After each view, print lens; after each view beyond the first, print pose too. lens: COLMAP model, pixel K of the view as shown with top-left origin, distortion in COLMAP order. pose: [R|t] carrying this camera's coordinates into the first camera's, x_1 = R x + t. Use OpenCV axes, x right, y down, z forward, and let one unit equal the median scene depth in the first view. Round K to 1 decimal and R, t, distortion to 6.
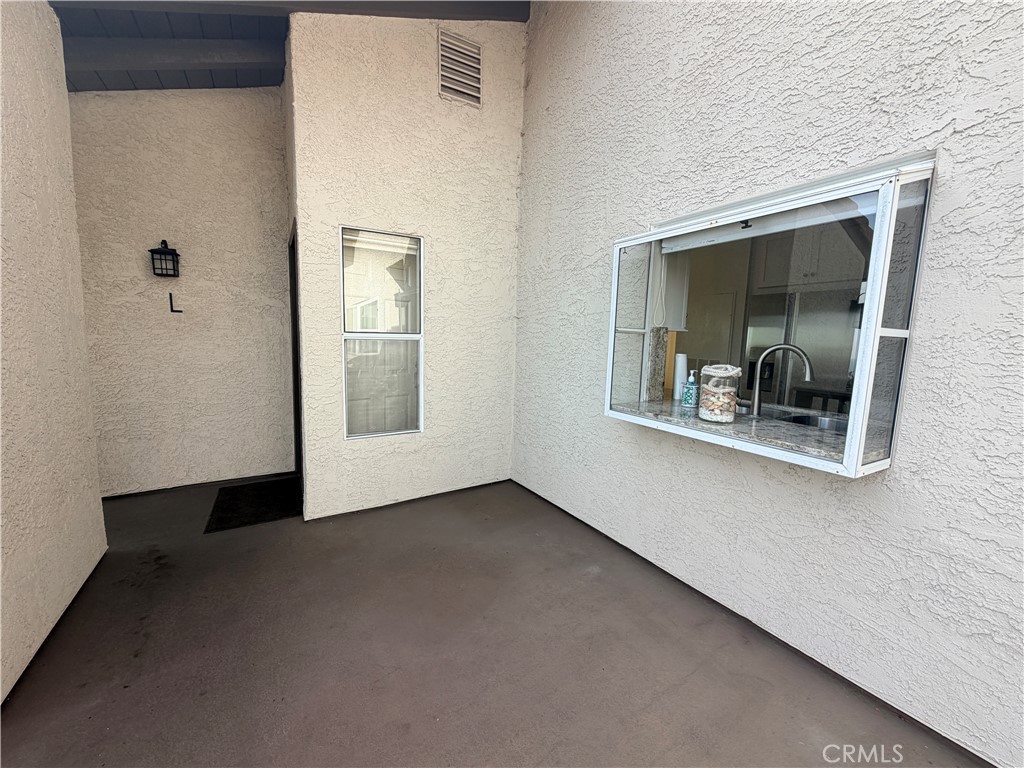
lens RADIAL K [[410.8, 0, 512.0], [0, 410.8, 384.0], [0, 0, 1]] dist [-0.001266, 0.000114]
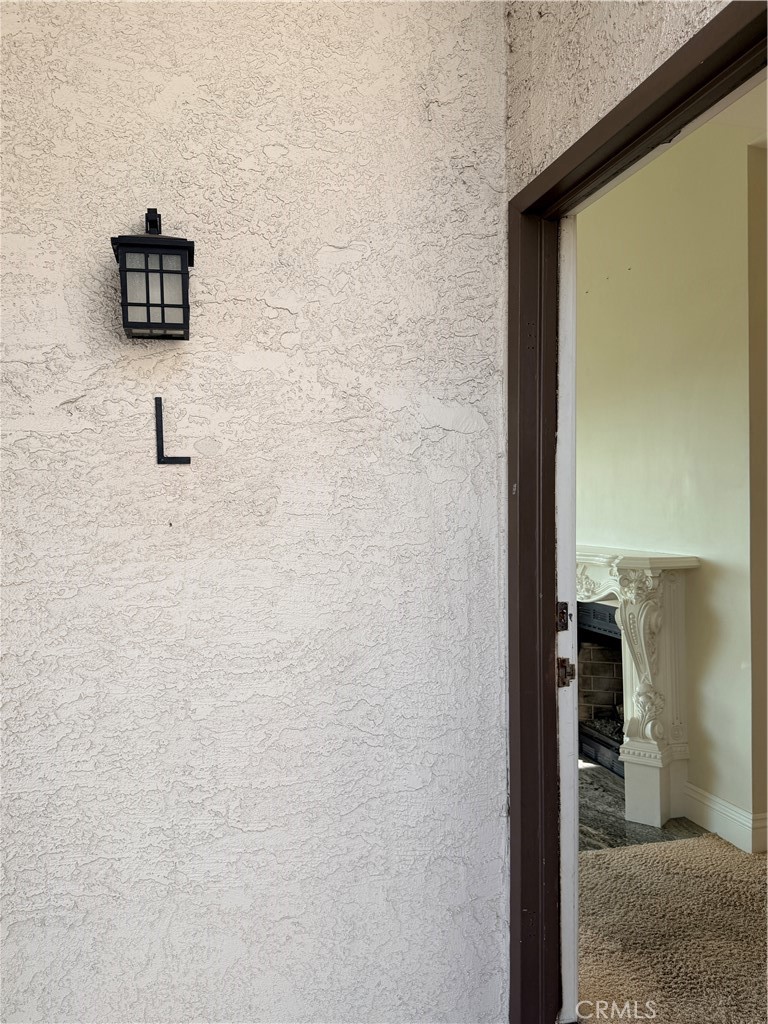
lens RADIAL K [[821.3, 0, 384.0], [0, 821.3, 512.0], [0, 0, 1]] dist [0.014710, -0.001528]
pose [[0.960390, -0.034097, -0.276564, -0.220535], [0.003118, 0.993738, -0.111690, -0.032940], [0.278641, 0.106403, 0.954483, 0.213008]]
